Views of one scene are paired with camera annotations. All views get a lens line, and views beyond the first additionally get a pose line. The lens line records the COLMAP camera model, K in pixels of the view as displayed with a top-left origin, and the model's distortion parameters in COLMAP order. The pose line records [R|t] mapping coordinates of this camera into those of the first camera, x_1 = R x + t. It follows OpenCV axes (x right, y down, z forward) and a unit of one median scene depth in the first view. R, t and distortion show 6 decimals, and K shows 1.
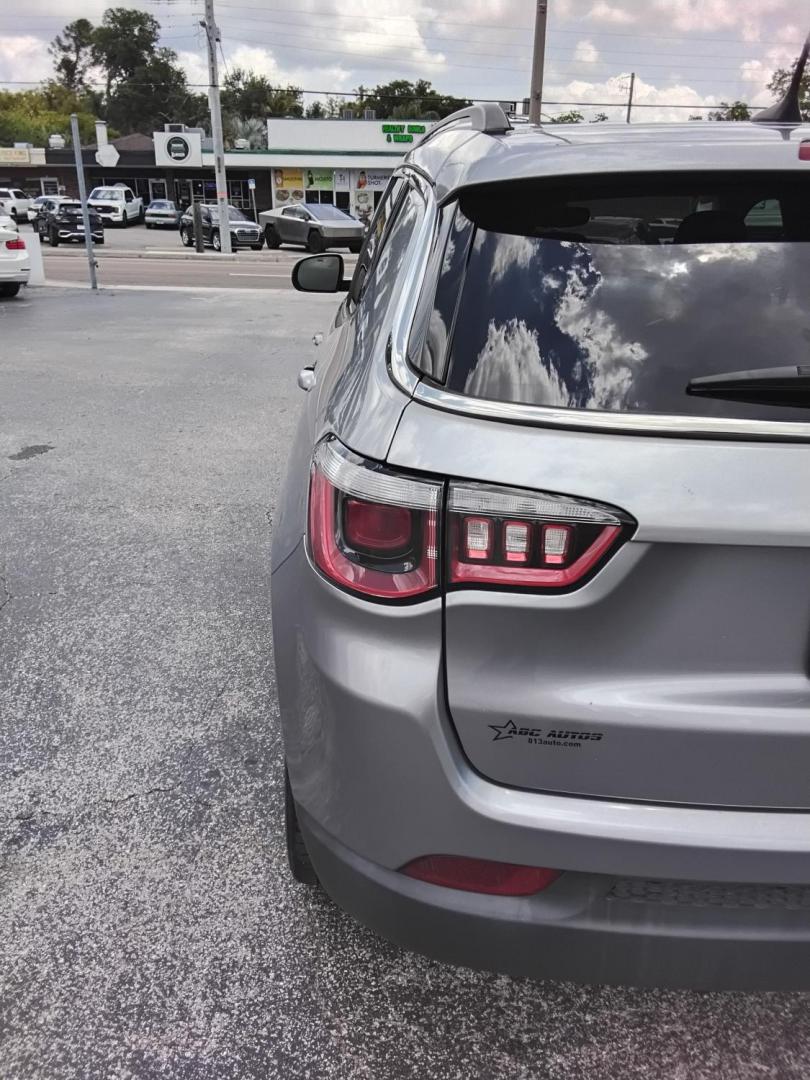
lens RADIAL K [[843.3, 0, 409.5], [0, 843.3, 535.4], [0, 0, 1]] dist [0.082334, -0.107253]
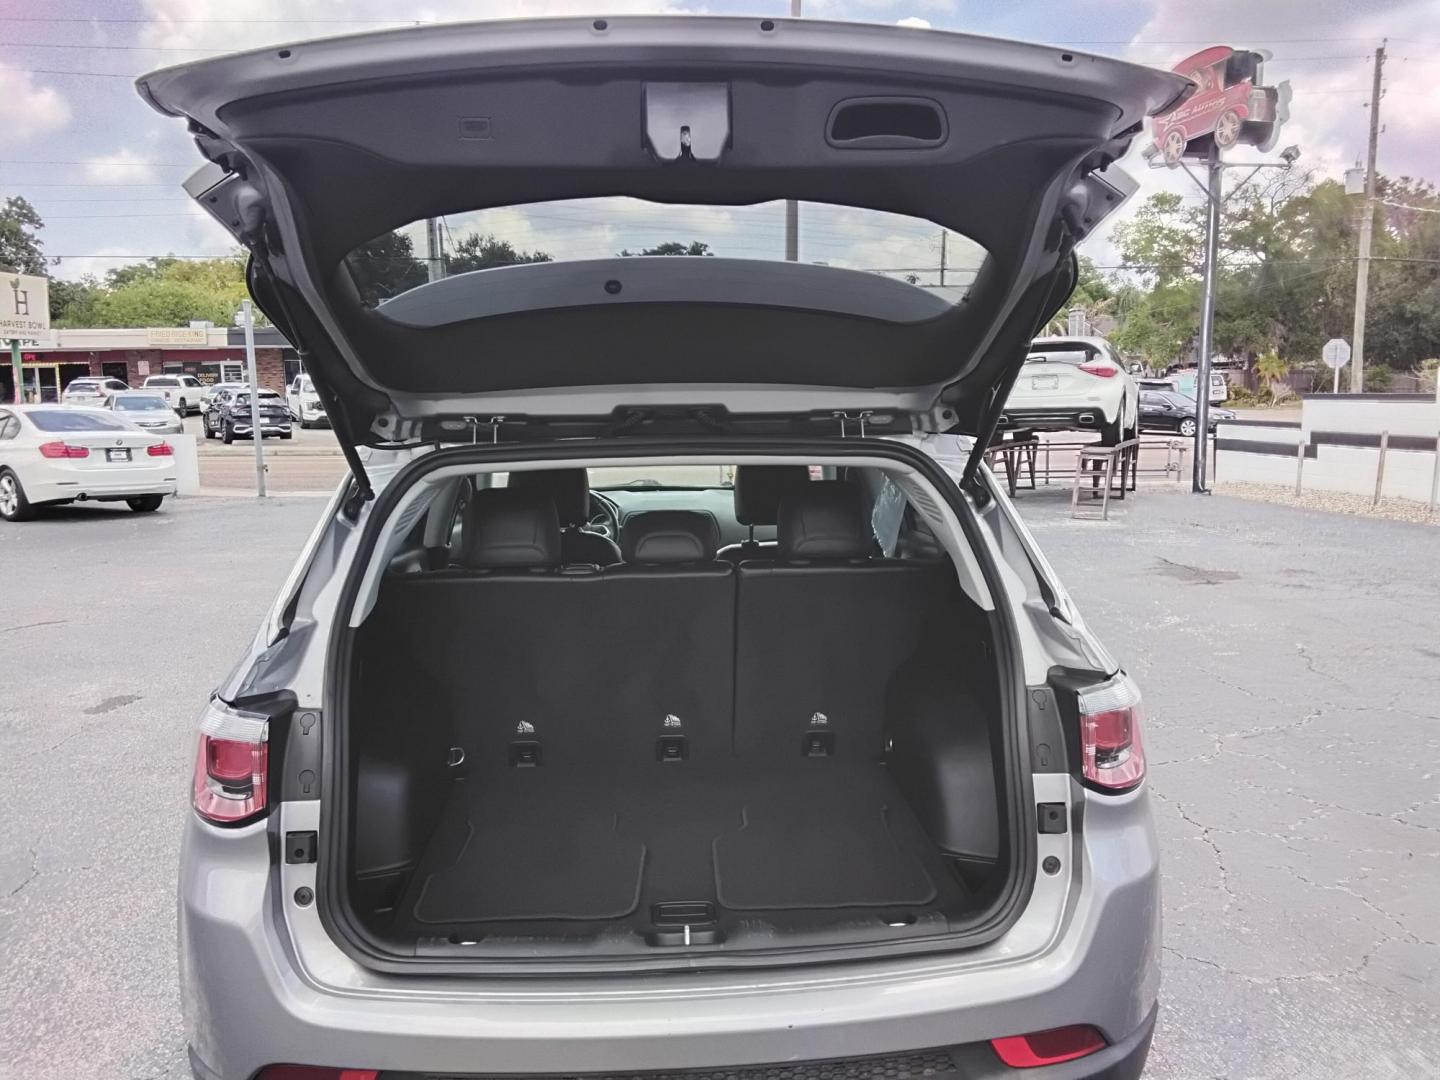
lens RADIAL K [[1124.4, 0, 720.2], [0, 1124.4, 545.3], [0, 0, 1]] dist [0.082334, -0.107253]
pose [[0.999540, -0.022901, 0.019865, 0.175513], [0.026740, 0.974731, -0.221774, 0.019569], [-0.014284, 0.222204, 0.974896, -0.174018]]
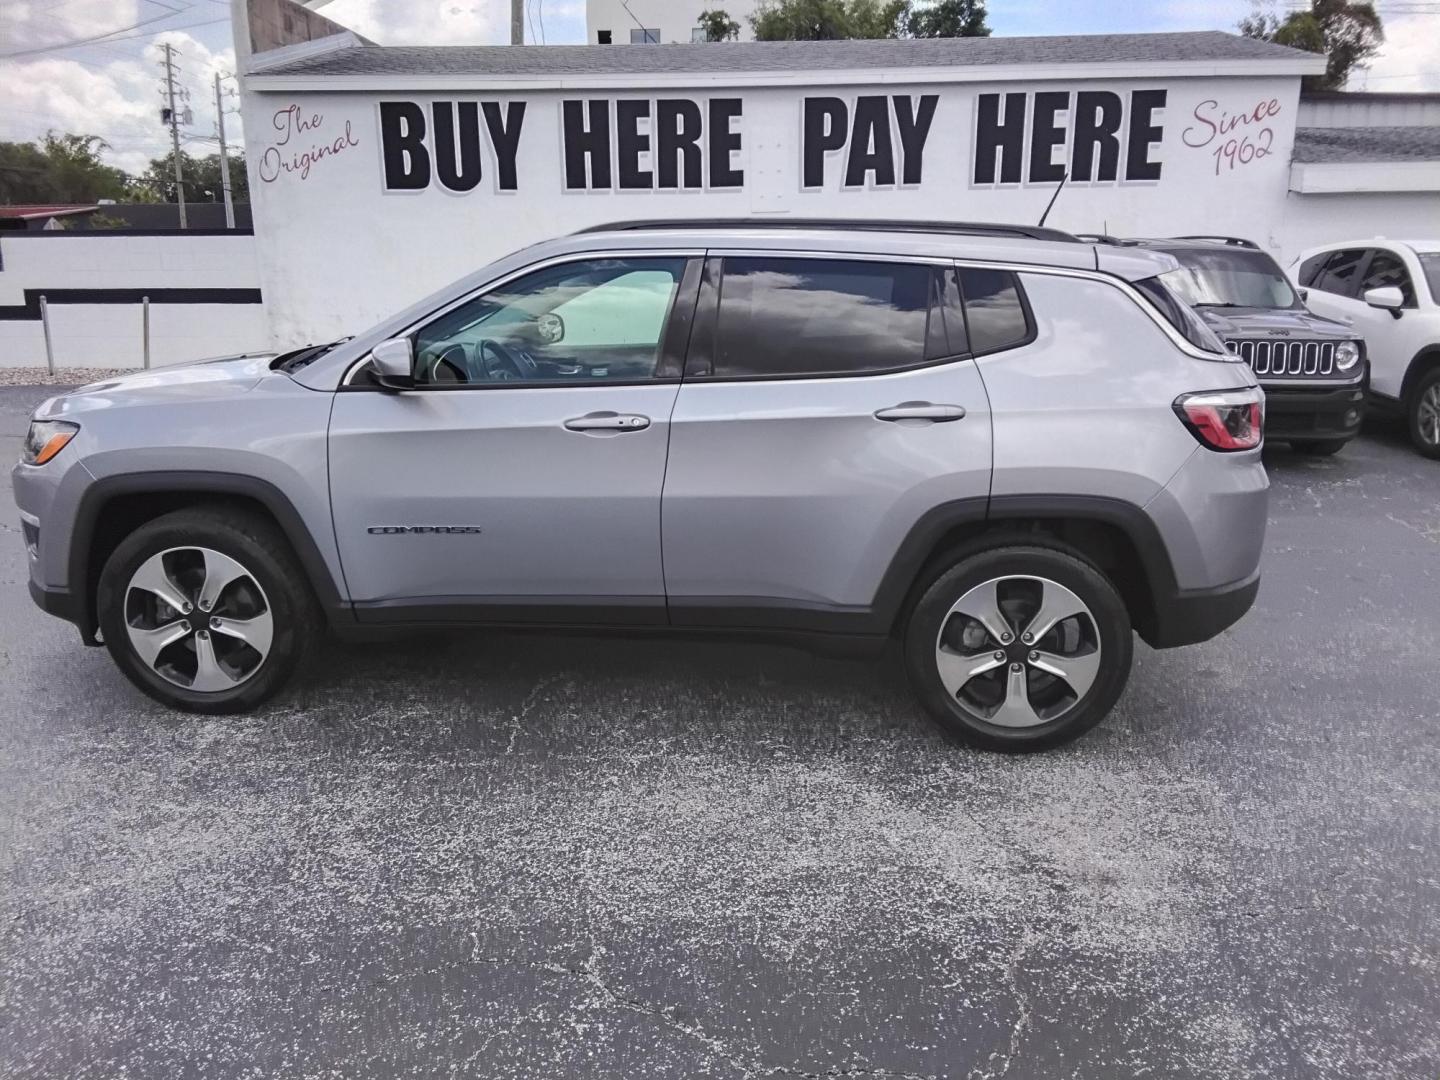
lens RADIAL K [[1124.4, 0, 696.1], [0, 1124.4, 538.9], [0, 0, 1]] dist [0.082334, -0.107253]
pose [[0.135255, -0.251641, 0.958323, -1.173868], [0.352856, 0.916031, 0.190735, -0.293181], [-0.925850, 0.312352, 0.212691, 0.654968]]
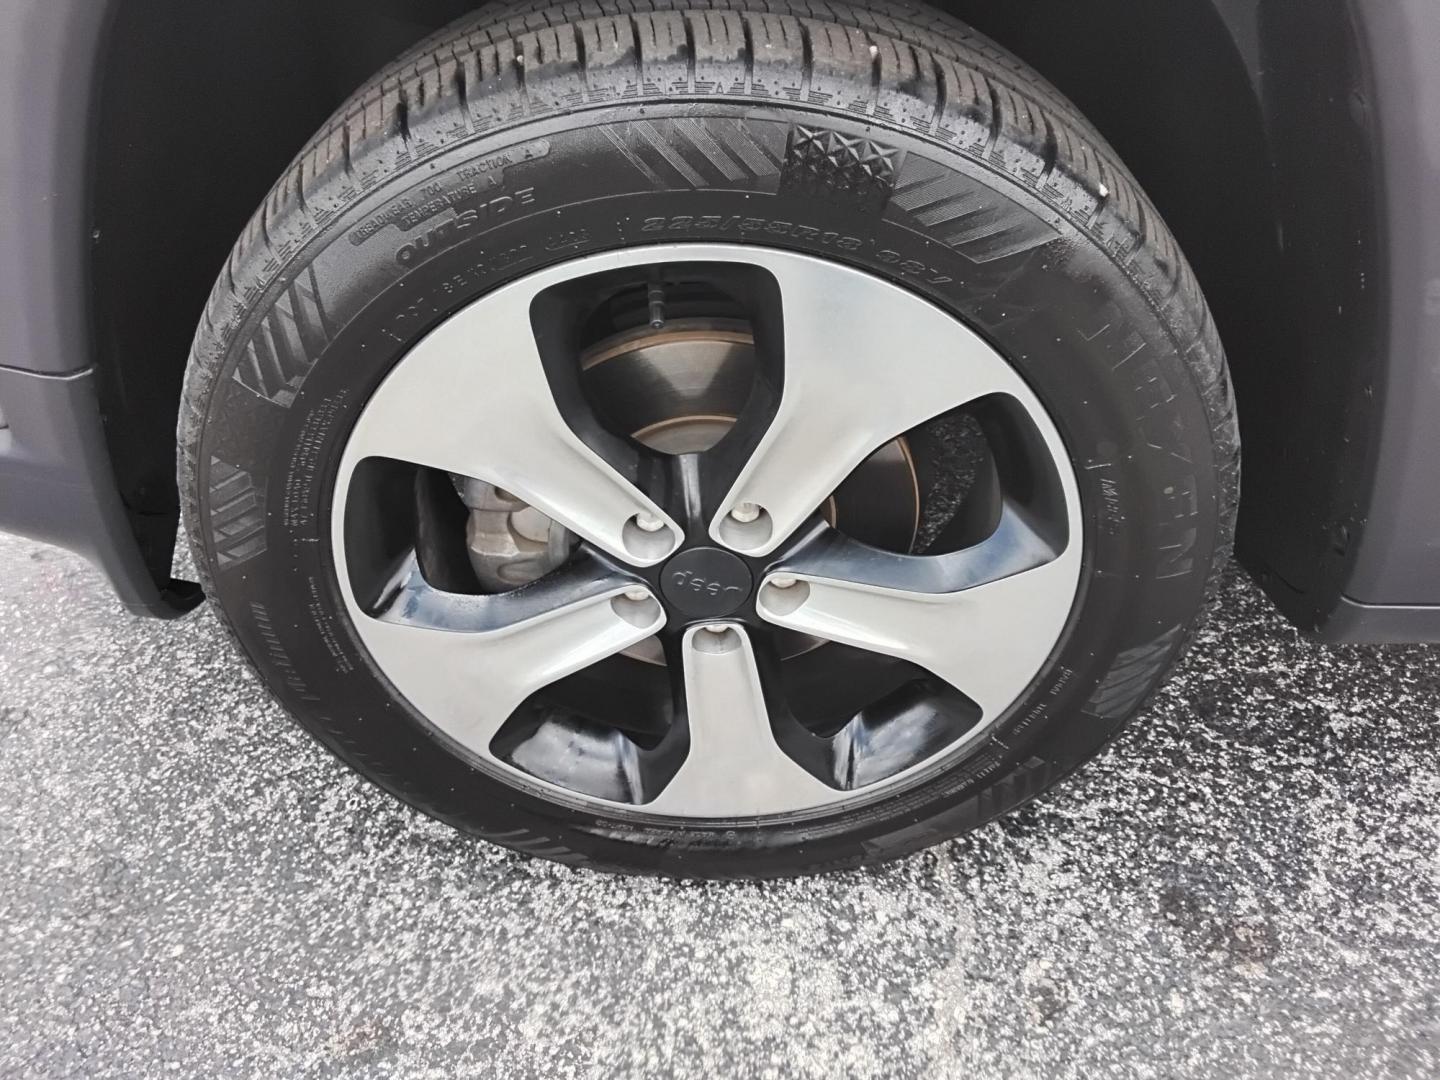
lens RADIAL K [[1124.4, 0, 710.8], [0, 1124.4, 534.1], [0, 0, 1]] dist [0.082334, -0.107253]
pose [[0.073364, -0.644537, 0.761045, -0.298678], [0.351446, 0.730858, 0.585092, -0.323941], [-0.933329, 0.224541, 0.280138, 1.349085]]
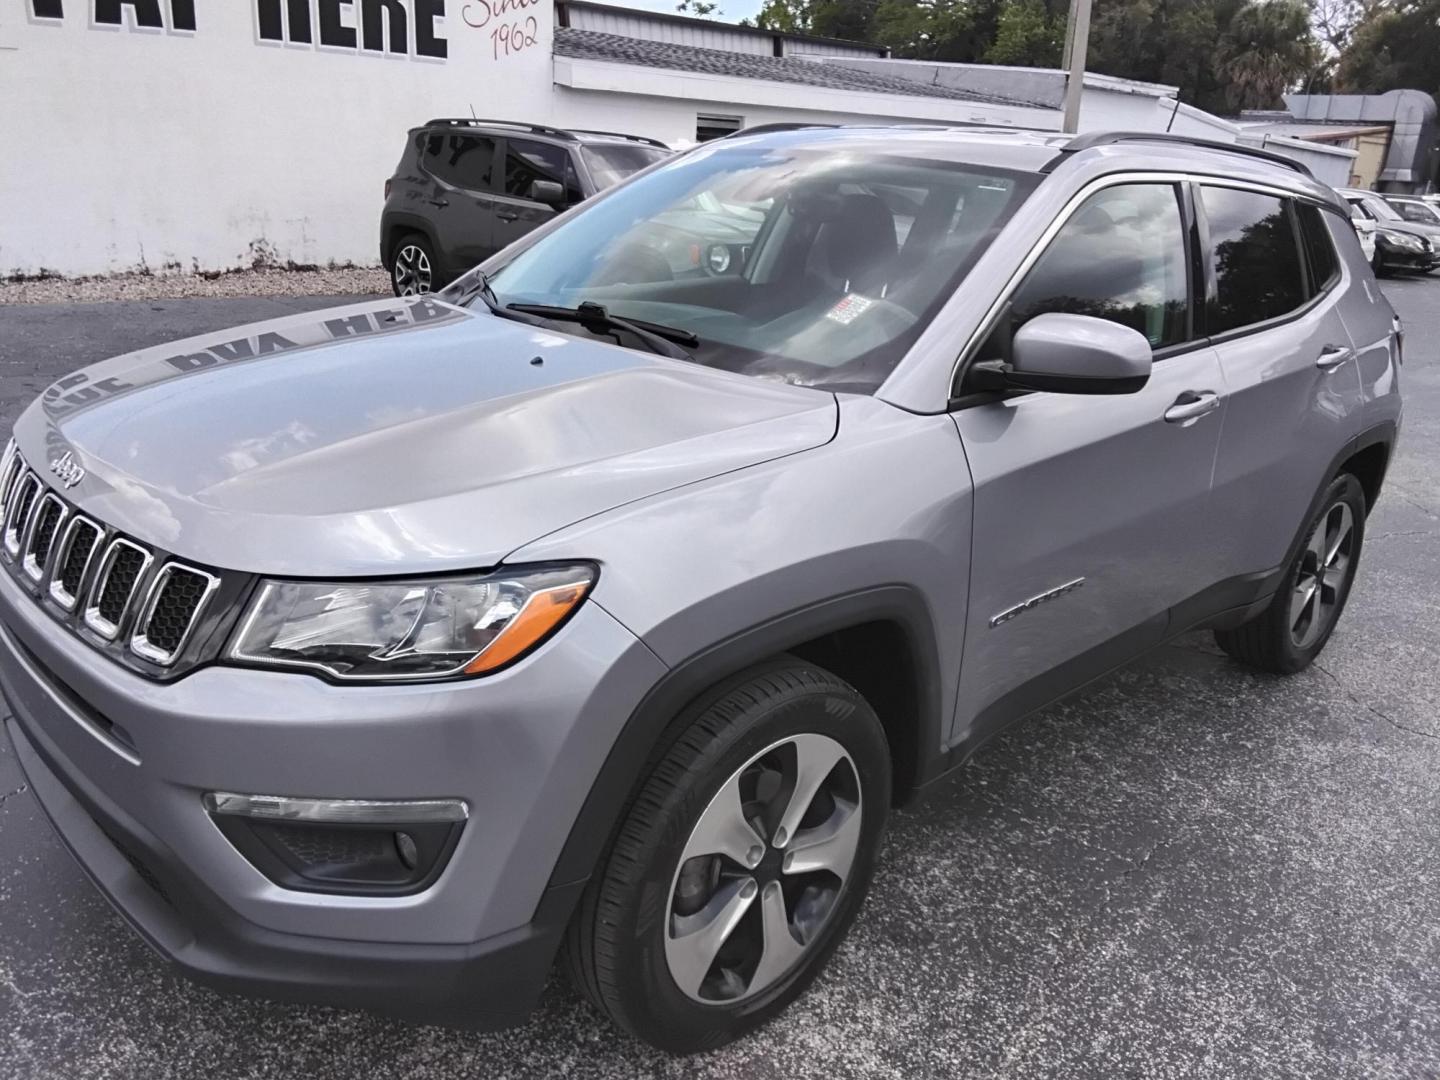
lens RADIAL K [[1124.4, 0, 701.4], [0, 1124.4, 552.2], [0, 0, 1]] dist [0.082334, -0.107253]
pose [[-0.652906, -0.294739, 0.697741, -0.481976], [0.209578, 0.814923, 0.540350, -0.665359], [-0.727867, 0.499030, -0.470297, 1.659217]]
